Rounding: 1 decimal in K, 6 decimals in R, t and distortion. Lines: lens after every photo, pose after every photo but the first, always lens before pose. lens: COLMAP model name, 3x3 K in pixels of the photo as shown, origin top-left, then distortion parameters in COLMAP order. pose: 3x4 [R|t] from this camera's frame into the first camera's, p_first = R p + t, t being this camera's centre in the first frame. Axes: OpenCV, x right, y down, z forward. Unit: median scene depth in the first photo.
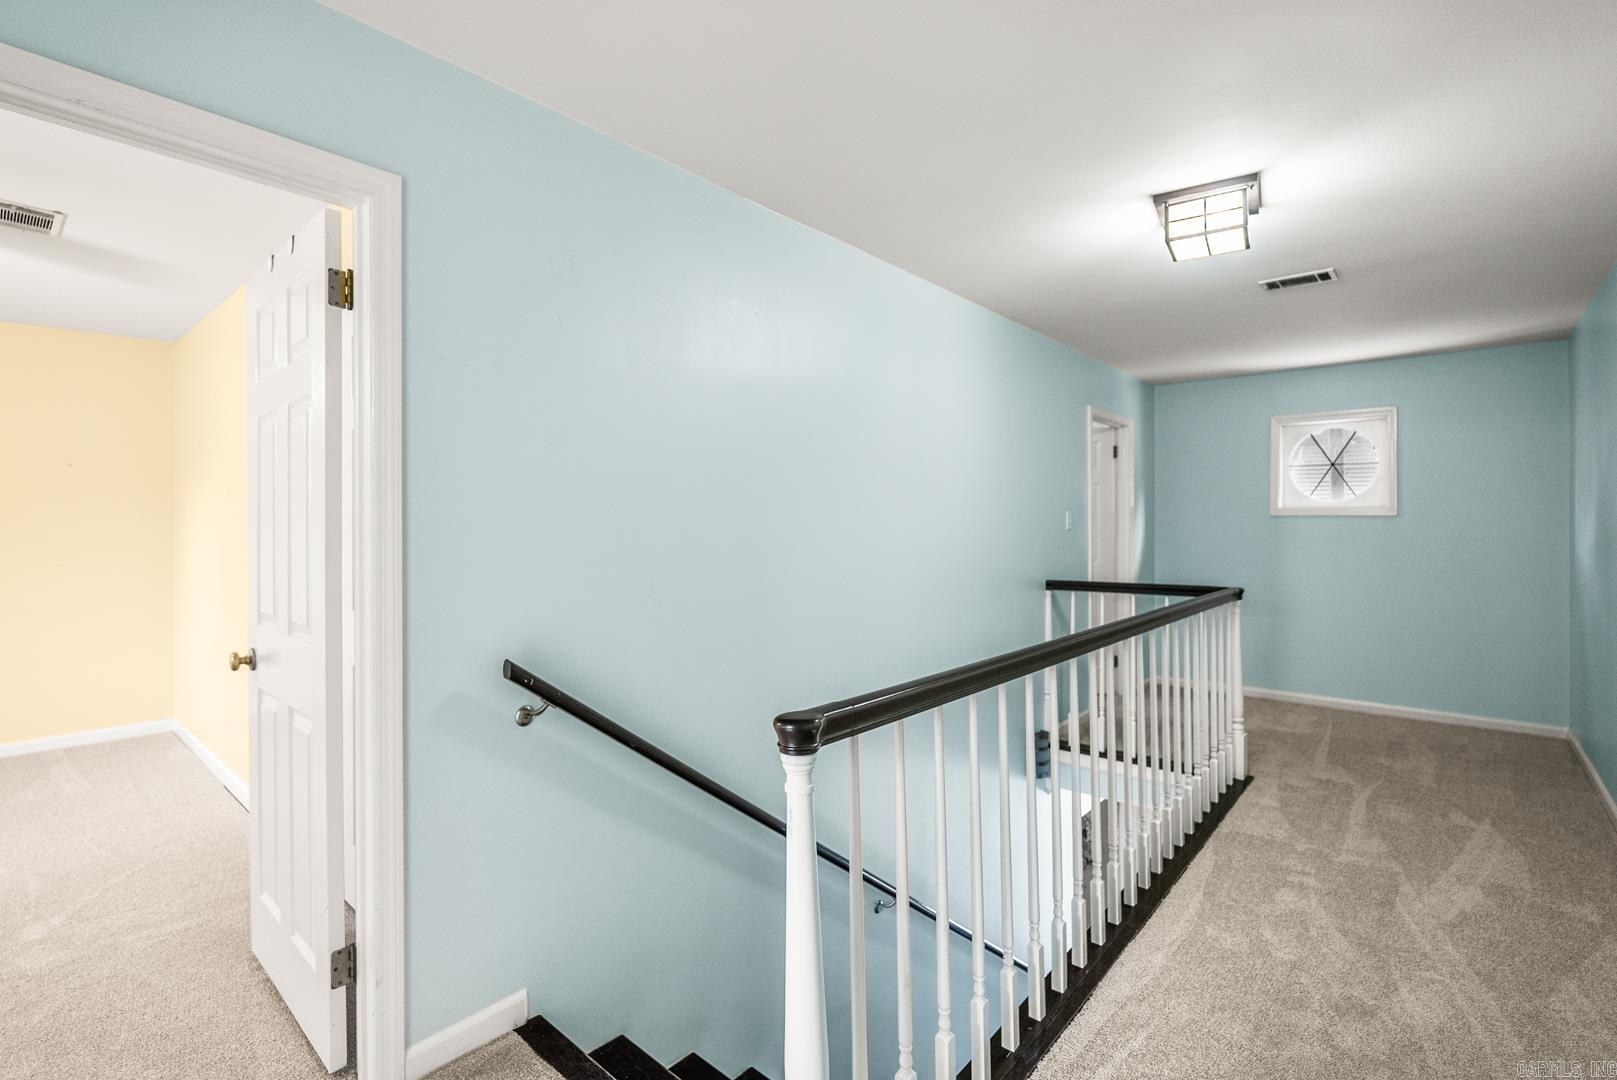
lens RADIAL K [[732.5, 0, 808.7], [0, 732.5, 532.8], [0, 0, 1]] dist [-0.010441, 0.001149]
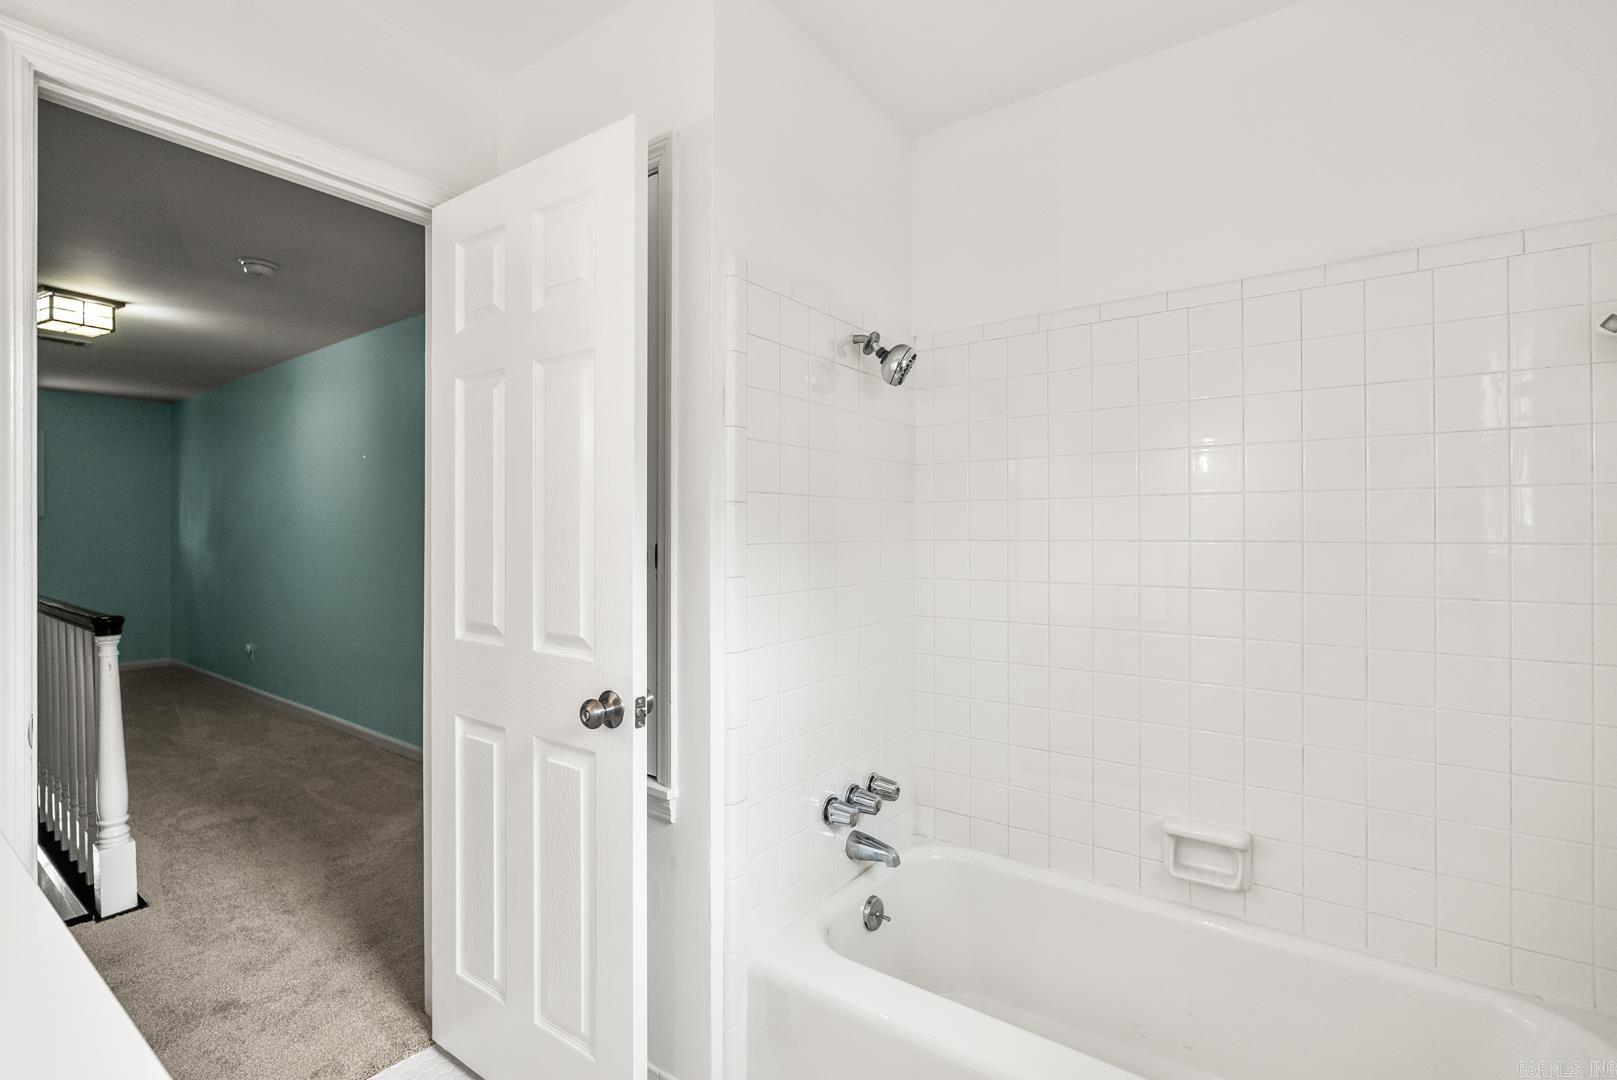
lens RADIAL K [[732.5, 0, 809.0], [0, 732.5, 537.0], [0, 0, 1]] dist [-0.010441, 0.001149]
pose [[-0.097679, -0.004418, 0.995208, -0.641028], [0.000196, 0.999990, 0.004459, 0.009503], [-0.995218, 0.000630, -0.097677, -0.202913]]
